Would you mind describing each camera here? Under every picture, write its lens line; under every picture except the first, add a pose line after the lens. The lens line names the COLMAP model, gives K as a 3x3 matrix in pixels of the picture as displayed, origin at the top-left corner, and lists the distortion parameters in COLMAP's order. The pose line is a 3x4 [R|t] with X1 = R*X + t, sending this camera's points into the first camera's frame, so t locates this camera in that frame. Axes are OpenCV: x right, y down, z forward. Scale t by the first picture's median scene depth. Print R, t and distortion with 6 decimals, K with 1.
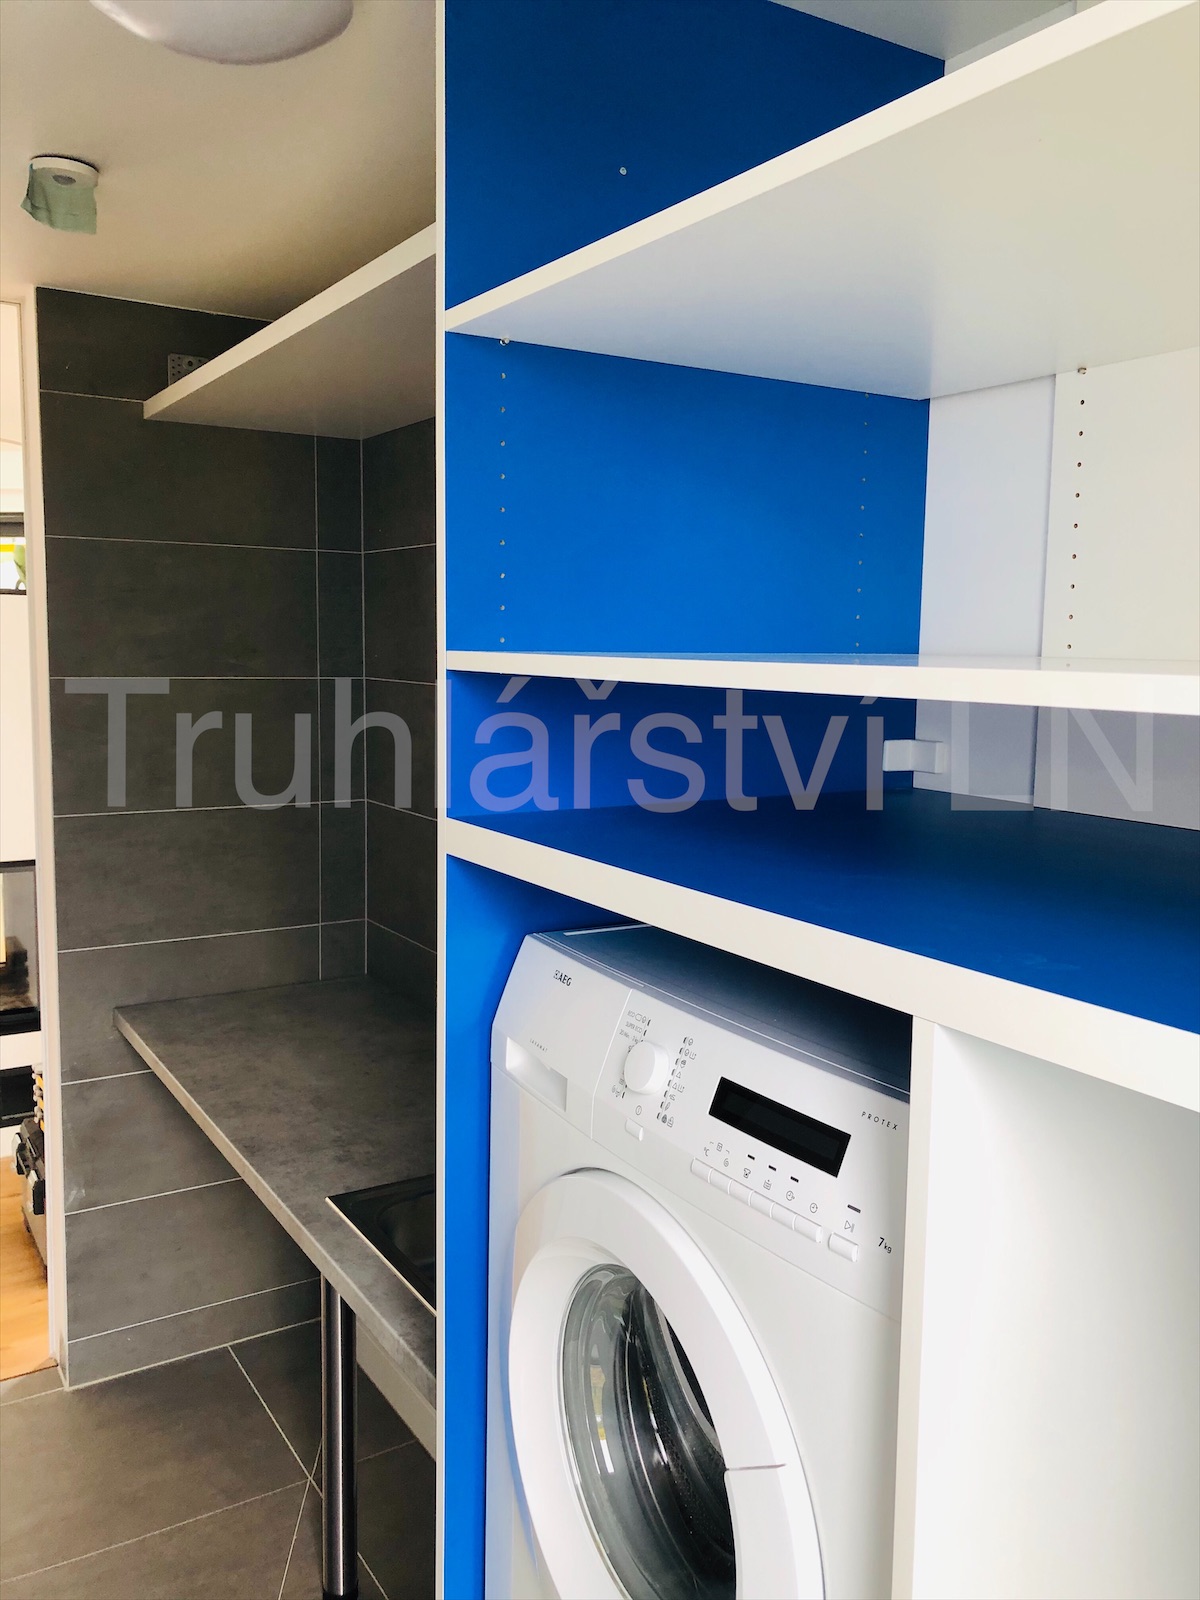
lens RADIAL K [[1305.9, 0, 602.0], [0, 1305.9, 805.4], [0, 0, 1]] dist [0.037933, -0.024397]
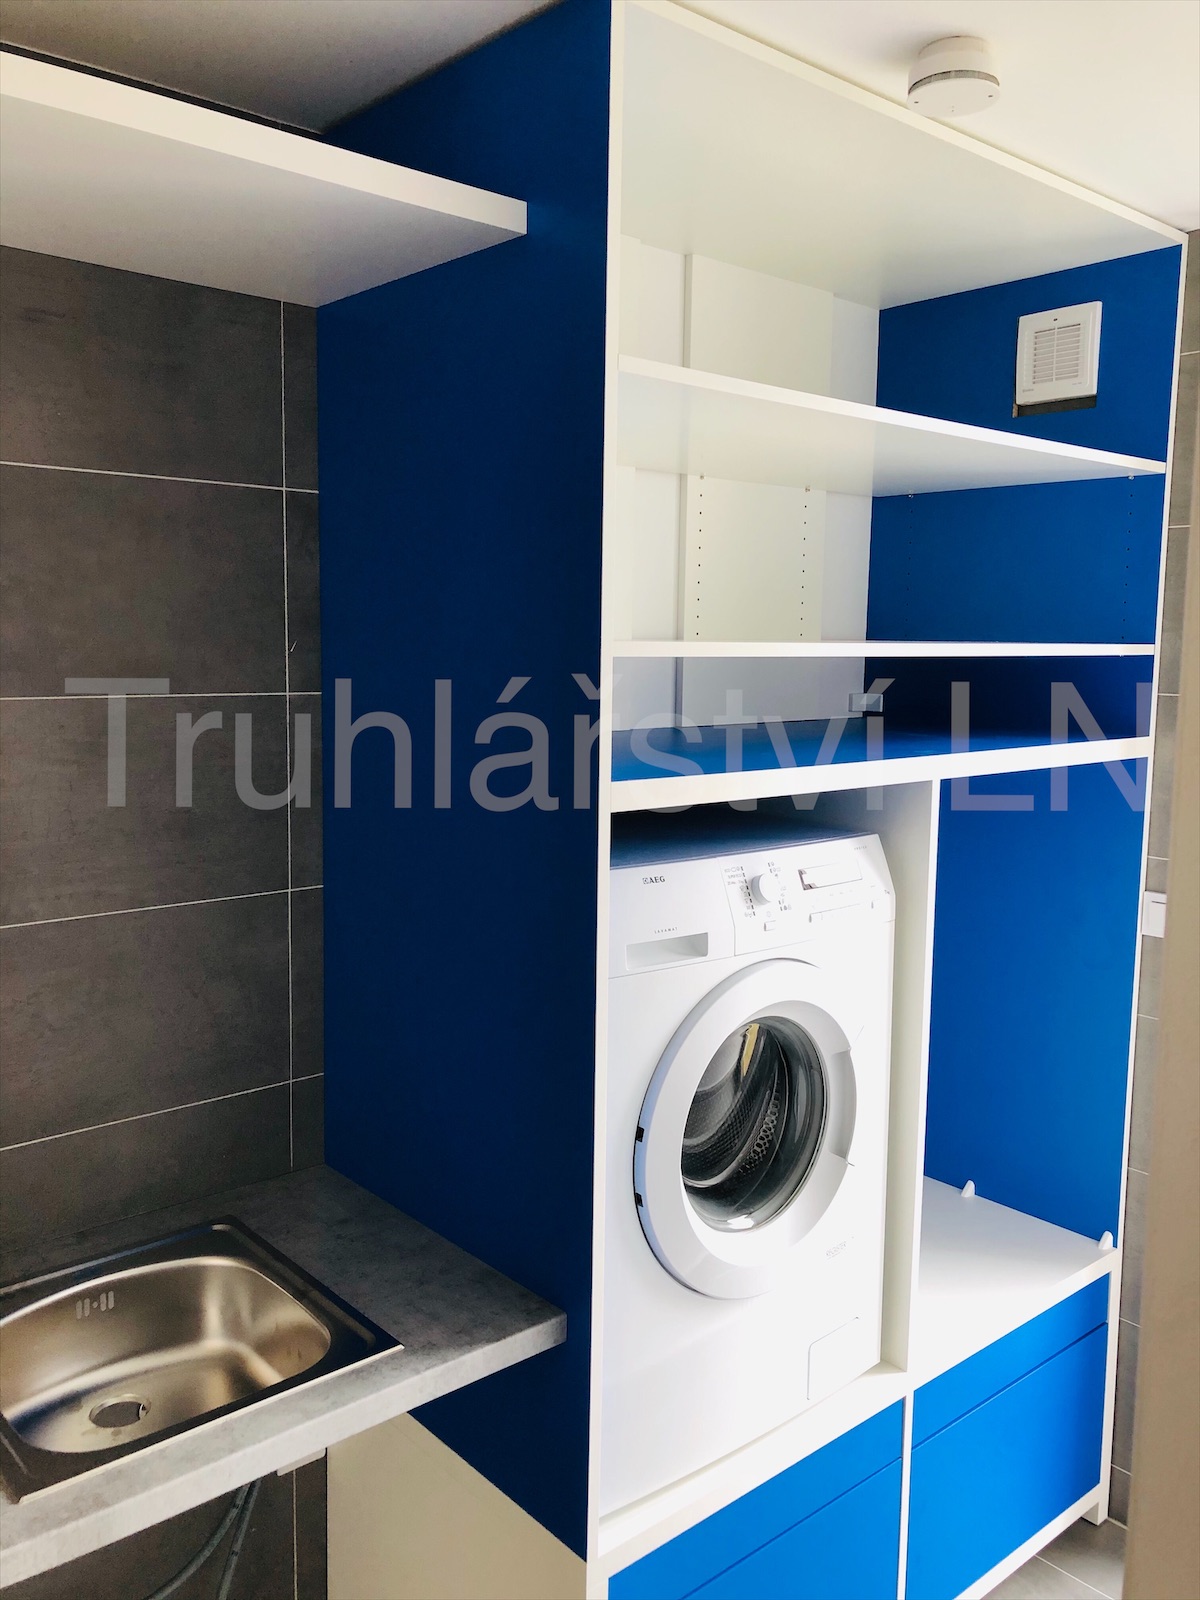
lens RADIAL K [[1305.9, 0, 599.0], [0, 1305.9, 794.2], [0, 0, 1]] dist [0.037933, -0.024397]
pose [[-0.158416, -0.138750, 0.977575, -0.739372], [0.107233, 0.981803, 0.156727, -0.096371], [-0.981532, 0.129656, -0.140655, 0.684703]]
